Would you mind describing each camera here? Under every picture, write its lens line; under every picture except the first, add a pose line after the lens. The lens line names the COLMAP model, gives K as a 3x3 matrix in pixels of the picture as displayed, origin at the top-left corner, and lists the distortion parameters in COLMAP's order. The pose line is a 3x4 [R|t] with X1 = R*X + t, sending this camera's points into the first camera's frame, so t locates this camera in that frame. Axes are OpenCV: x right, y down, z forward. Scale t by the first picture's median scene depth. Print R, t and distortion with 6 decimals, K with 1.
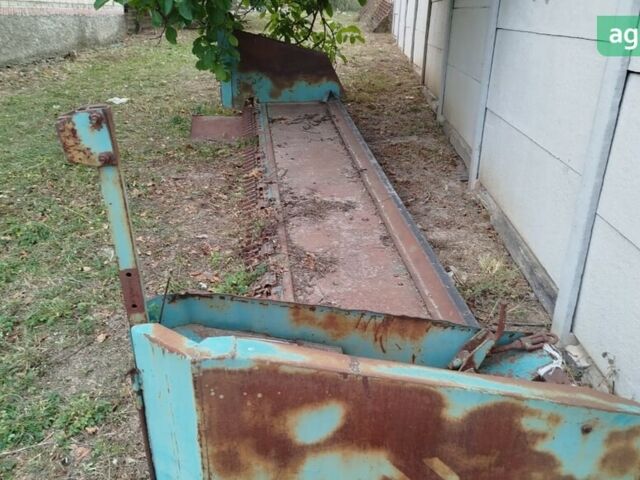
lens RADIAL K [[592.8, 0, 323.0], [0, 592.8, 236.3], [0, 0, 1]] dist [0.119685, -0.230975]
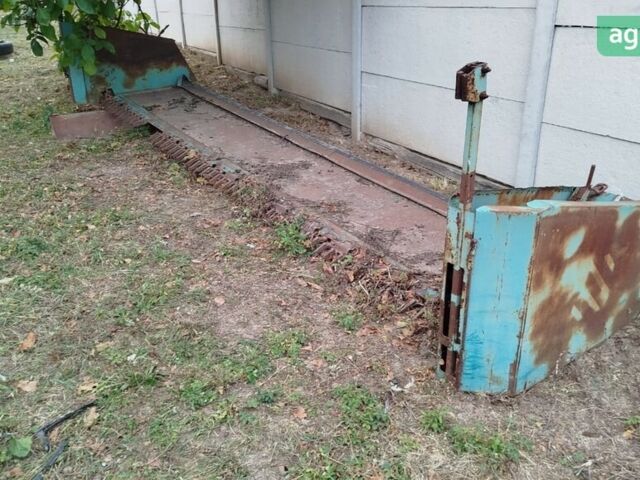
lens RADIAL K [[592.8, 0, 323.0], [0, 592.8, 236.3], [0, 0, 1]] dist [0.119685, -0.230975]
pose [[0.872202, -0.225603, 0.434013, -0.396507], [0.214071, 0.973856, 0.076015, 0.005028], [-0.439815, 0.026609, 0.897694, -0.057132]]
